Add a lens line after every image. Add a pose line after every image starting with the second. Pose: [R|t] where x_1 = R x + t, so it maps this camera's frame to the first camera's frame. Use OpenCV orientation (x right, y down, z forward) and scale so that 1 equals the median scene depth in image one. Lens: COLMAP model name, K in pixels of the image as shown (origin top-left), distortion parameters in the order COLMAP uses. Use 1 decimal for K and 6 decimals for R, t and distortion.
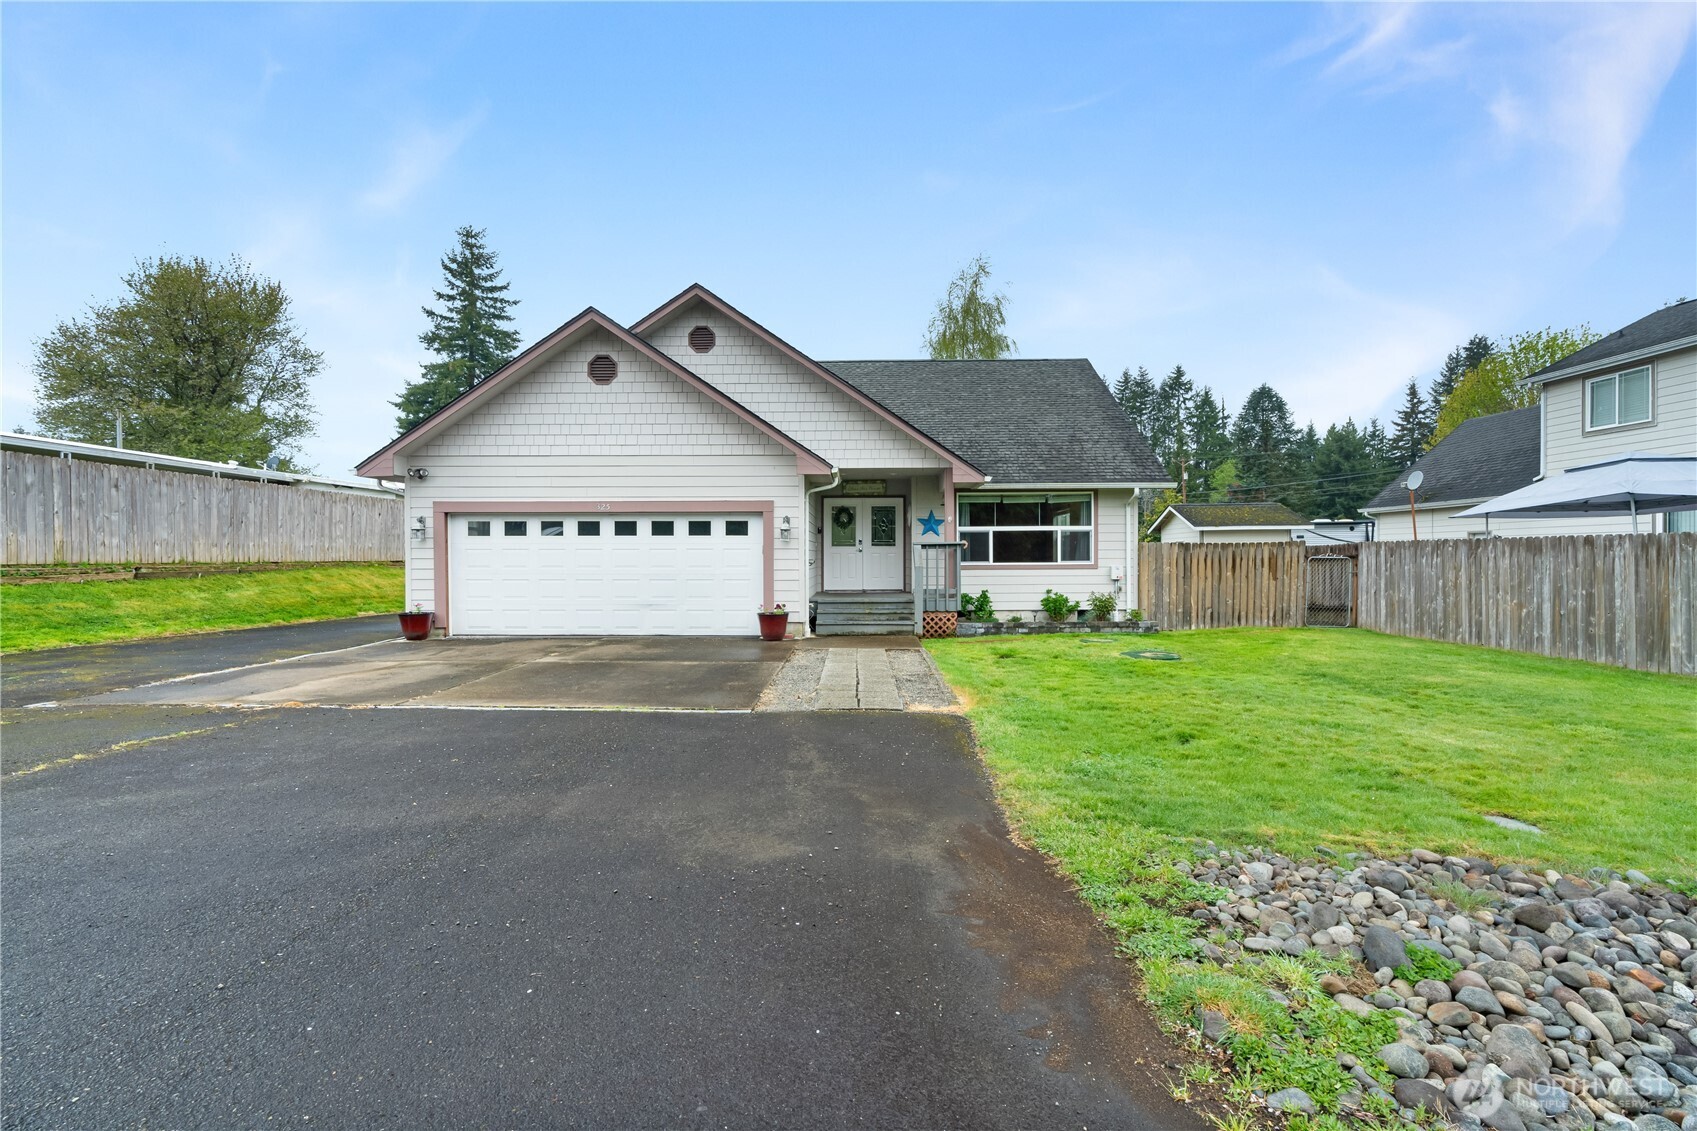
lens RADIAL K [[768.2, 0, 855.9], [0, 768.2, 564.4], [0, 0, 1]] dist [-0.008076, -0.001234]
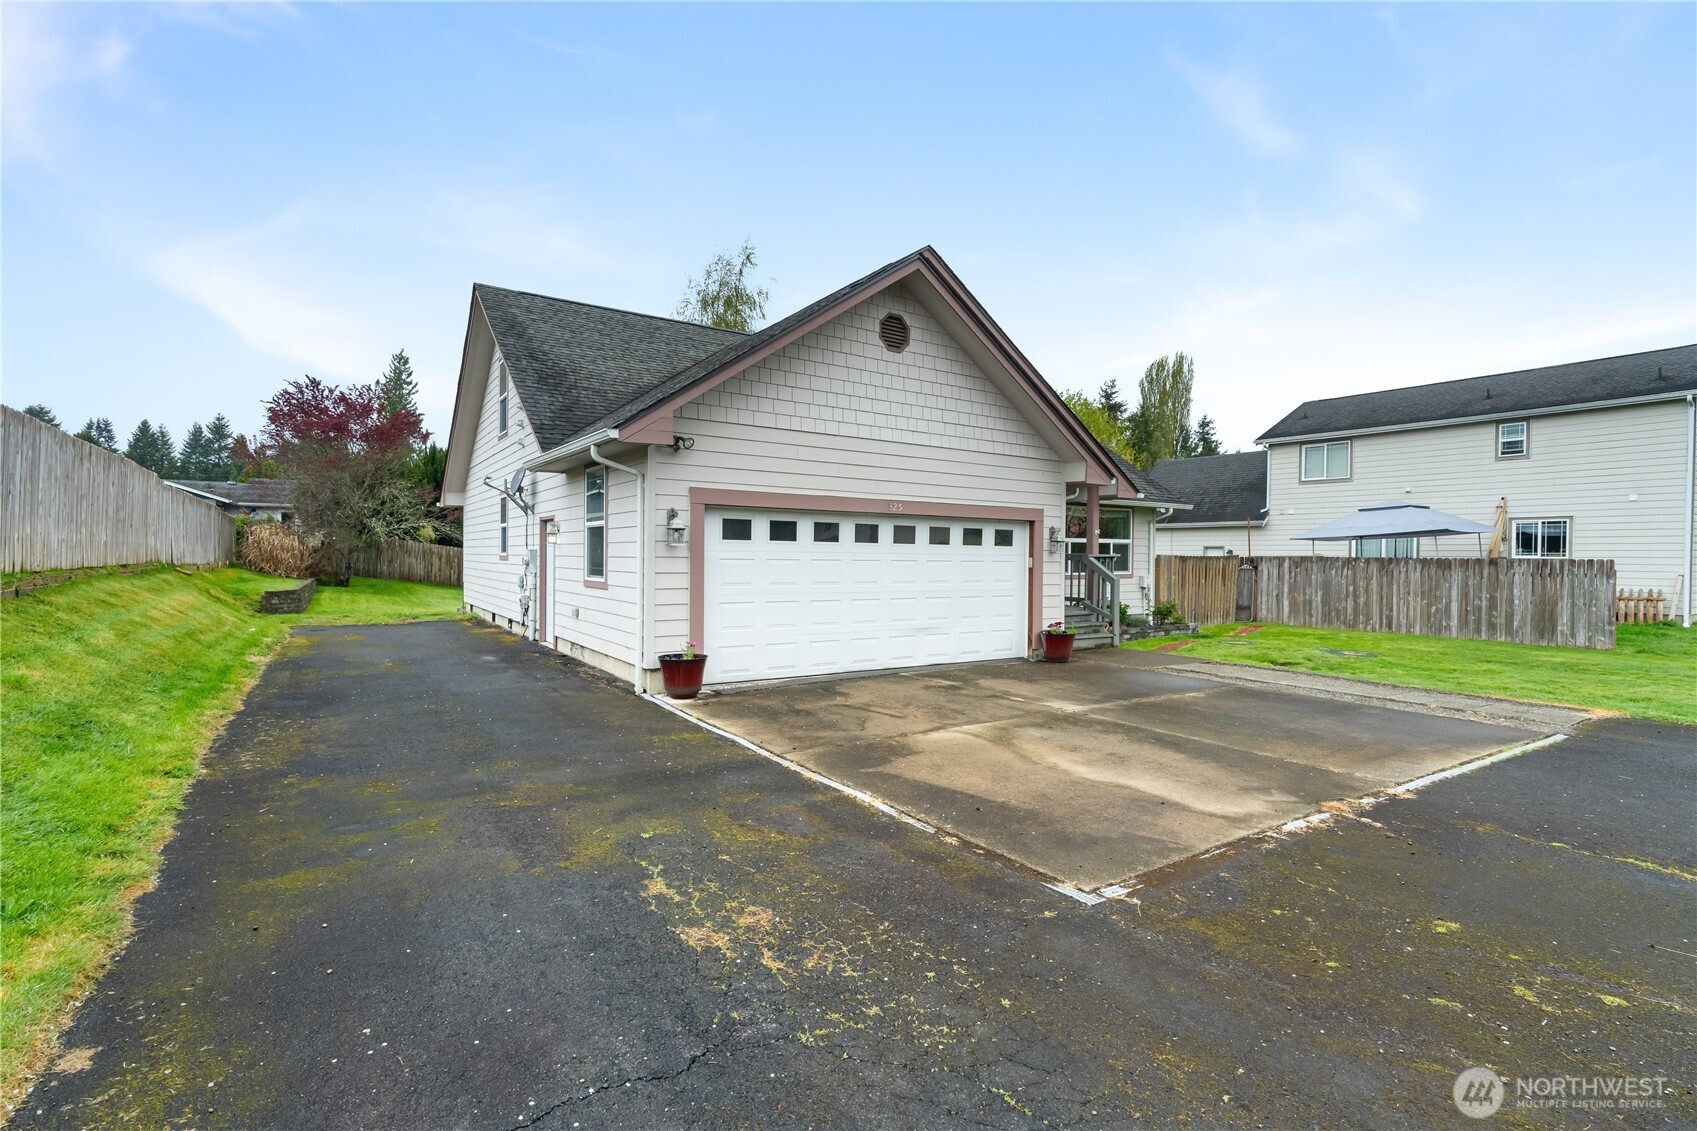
lens RADIAL K [[771.9, 0, 846.8], [0, 771.9, 563.0], [0, 0, 1]] dist [-0.004775, -0.000278]
pose [[0.826217, 0.005193, 0.563327, -0.805616], [-0.007975, 0.999965, 0.002479, -0.018716], [-0.563295, -0.006540, 0.826230, 0.365469]]
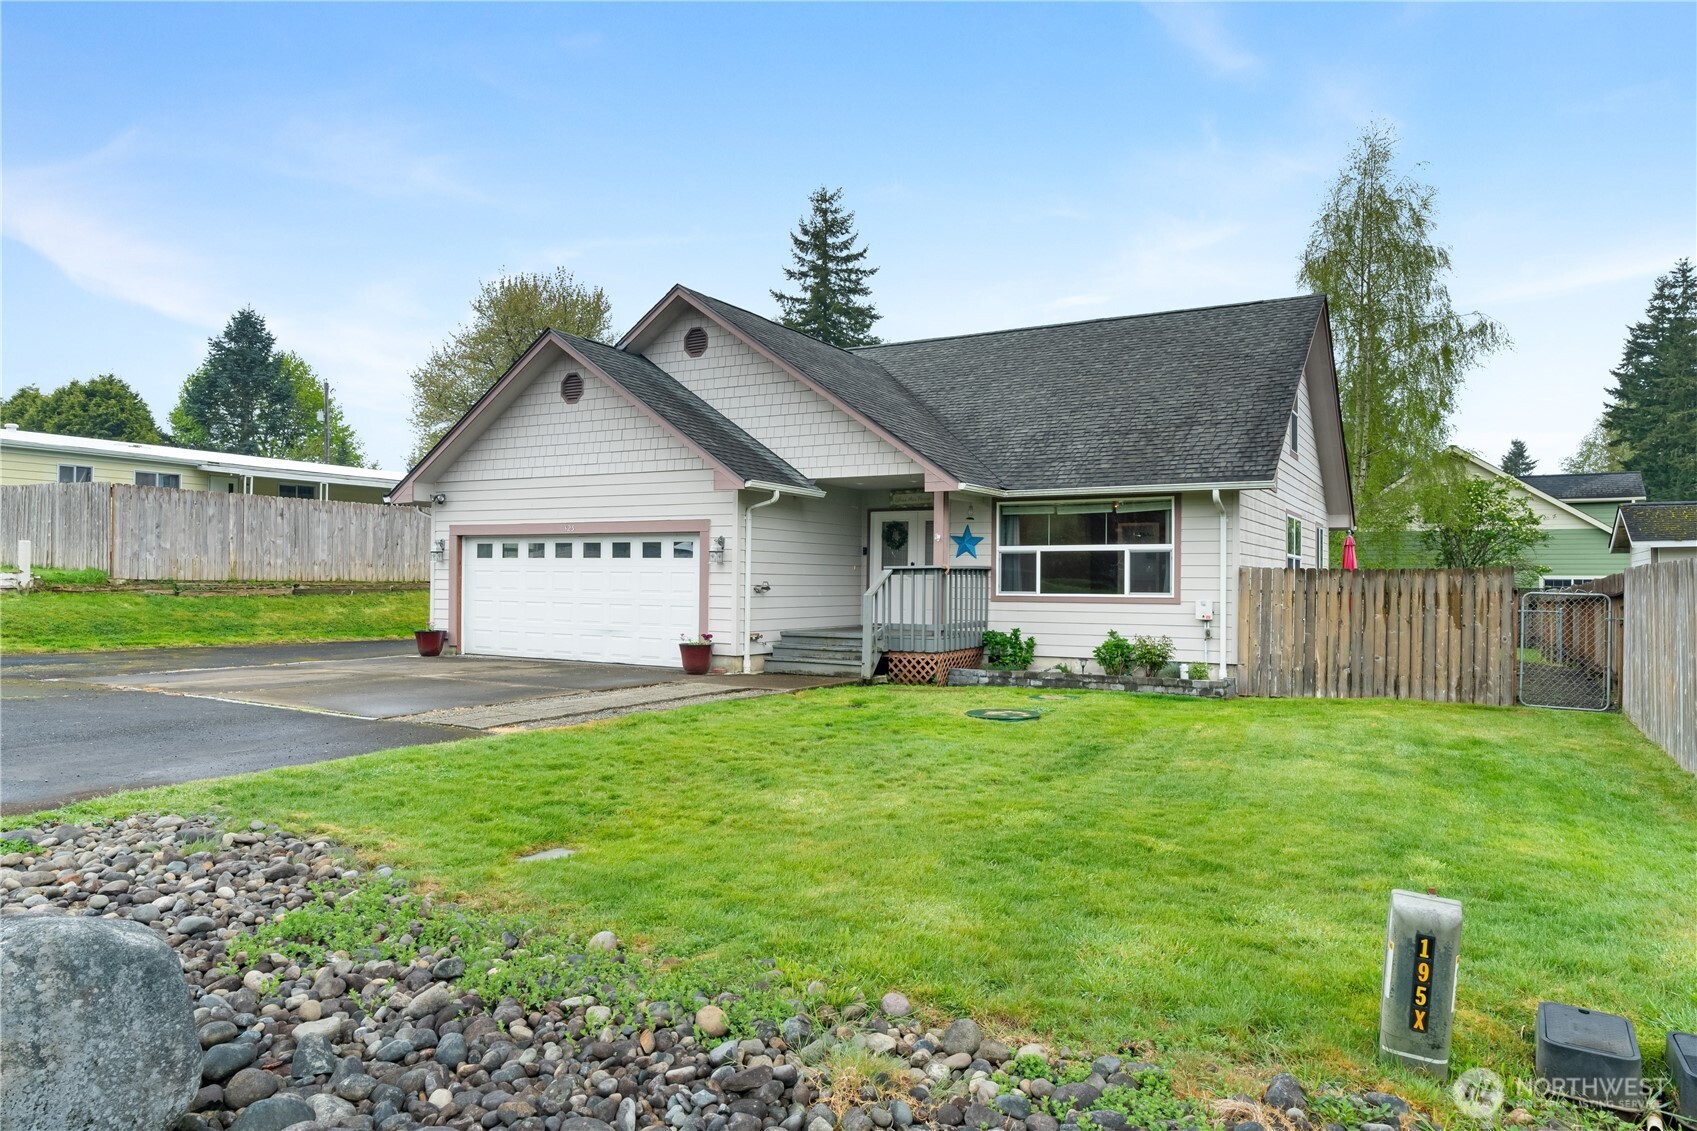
lens RADIAL K [[1068.1, 0, 864.2], [0, 1068.1, 570.3], [0, 0, 1]] dist [-0.003231, -0.000852]
pose [[0.877445, 0.006511, -0.479634, 0.642838], [-0.017197, 0.999692, -0.017890, -0.003731], [0.479370, 0.023945, 0.877286, -0.010971]]
